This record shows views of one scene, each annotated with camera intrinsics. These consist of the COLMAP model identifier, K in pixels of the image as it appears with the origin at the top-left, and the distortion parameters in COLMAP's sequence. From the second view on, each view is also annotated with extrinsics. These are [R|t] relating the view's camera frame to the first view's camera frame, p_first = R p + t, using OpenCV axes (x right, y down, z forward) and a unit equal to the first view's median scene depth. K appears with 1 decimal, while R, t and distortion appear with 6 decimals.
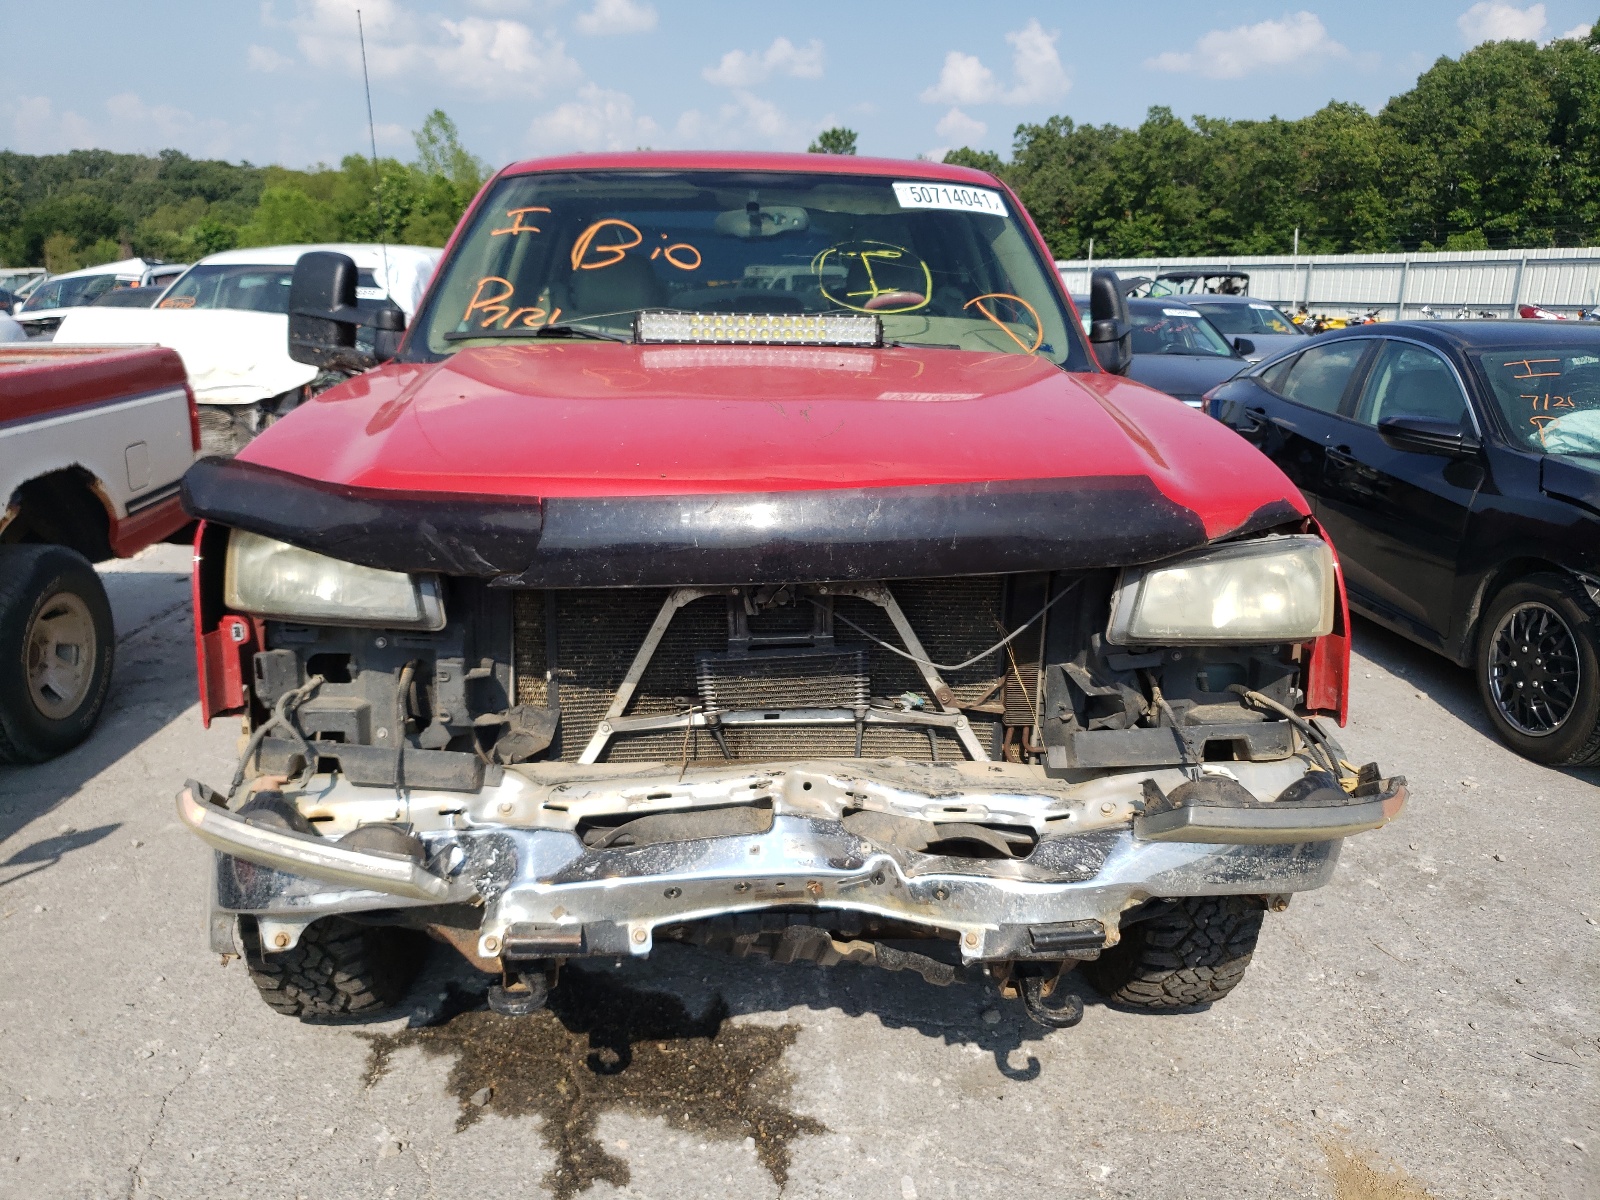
lens RADIAL K [[1318.6, 0, 800.0], [0, 1318.6, 600.0], [0, 0, 1]] dist [0.007169, -0.000273]
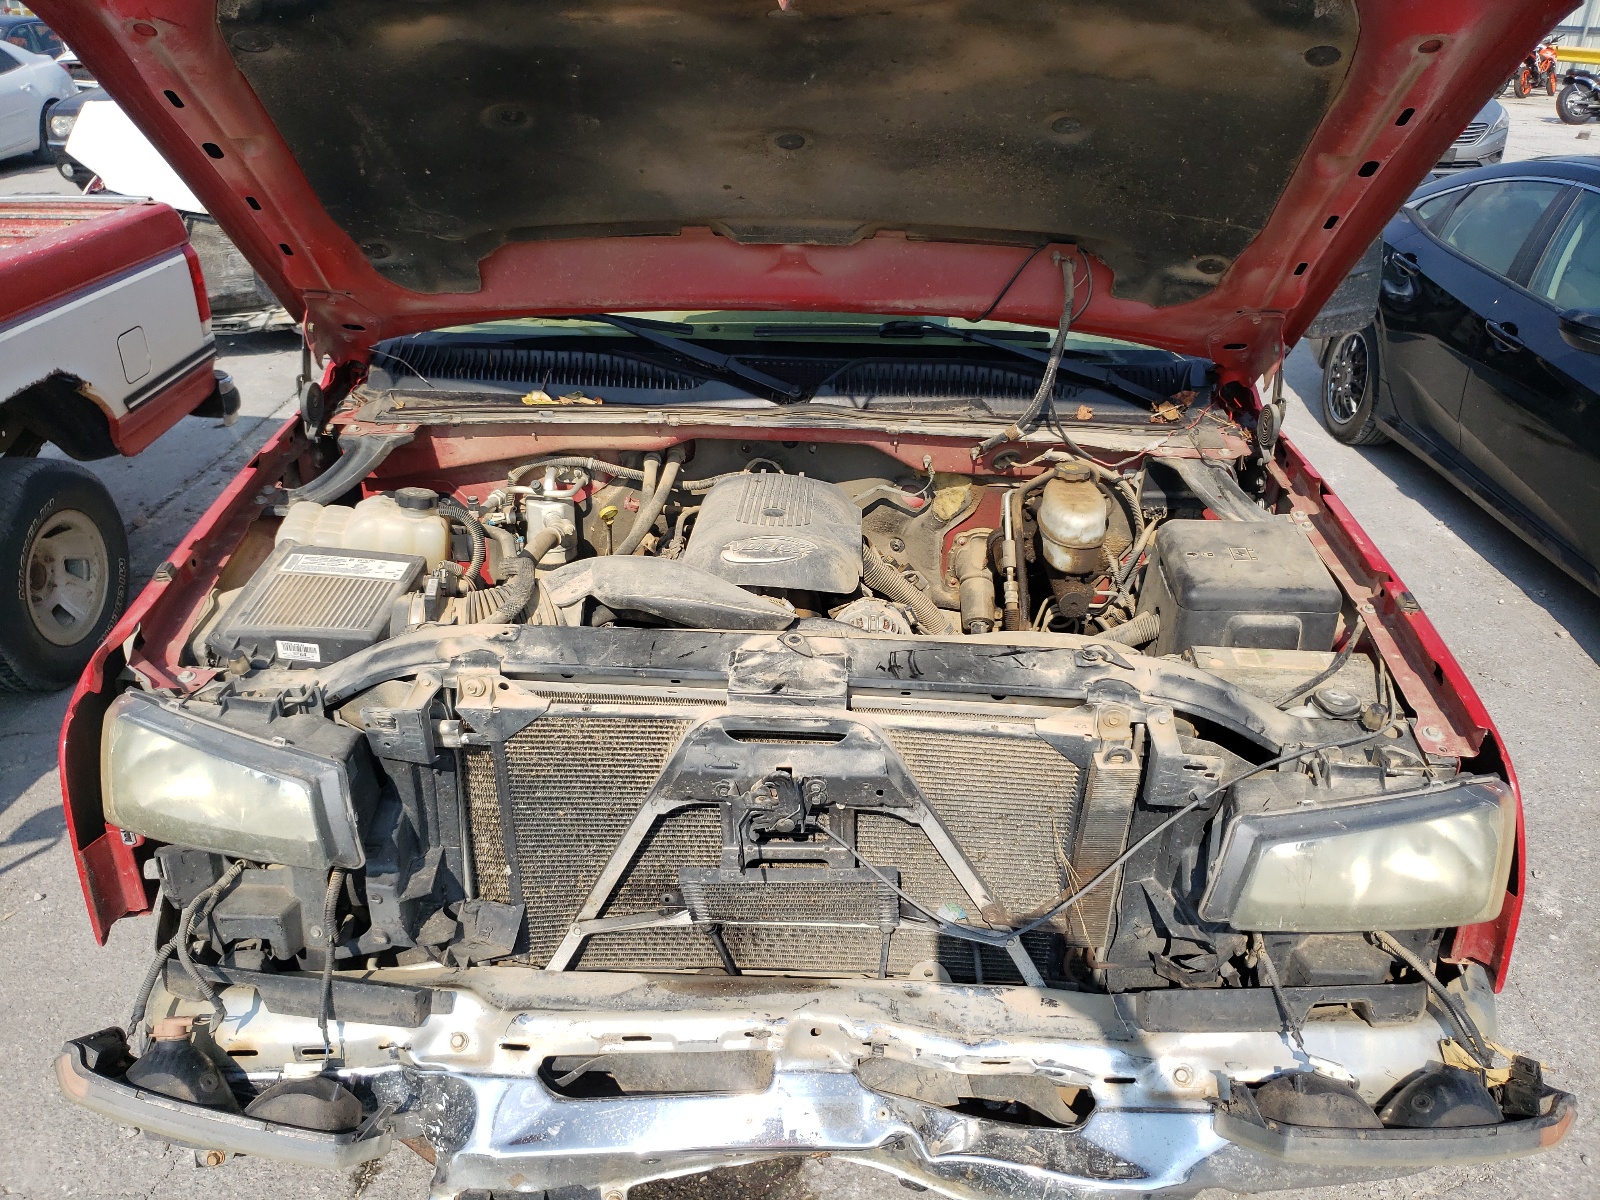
lens RADIAL K [[1267.1, 0, 804.8], [0, 1267.1, 578.7], [0, 0, 1]] dist [0.010733, -0.002890]
pose [[0.997121, 0.032760, -0.068382, 0.036416], [-0.015747, 0.971655, 0.235878, -0.268521], [0.074171, -0.234123, 0.969374, 0.247886]]
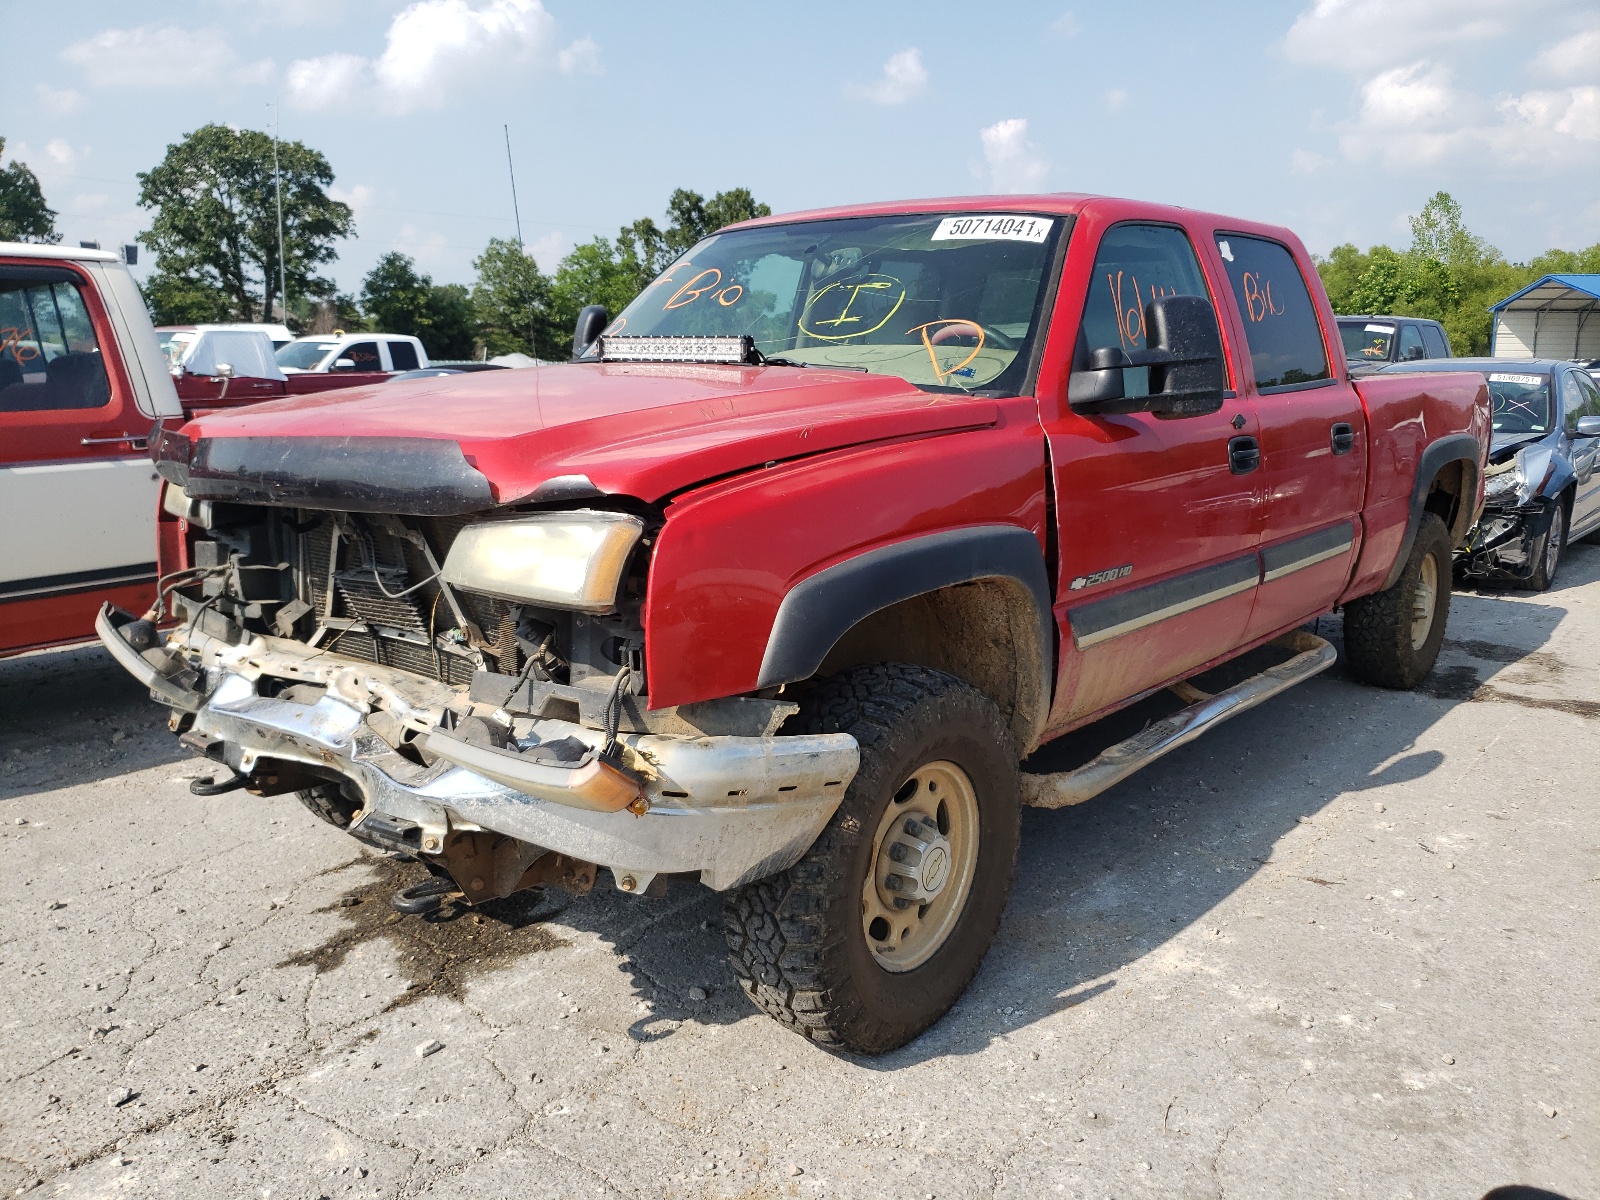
lens RADIAL K [[1318.6, 0, 800.0], [0, 1318.6, 600.0], [0, 0, 1]] dist [0.007169, -0.000273]
pose [[0.715979, 0.115085, -0.688570, 1.010148], [-0.163128, 0.986594, -0.004727, -0.000475], [0.678795, 0.115709, 0.725154, 0.297352]]
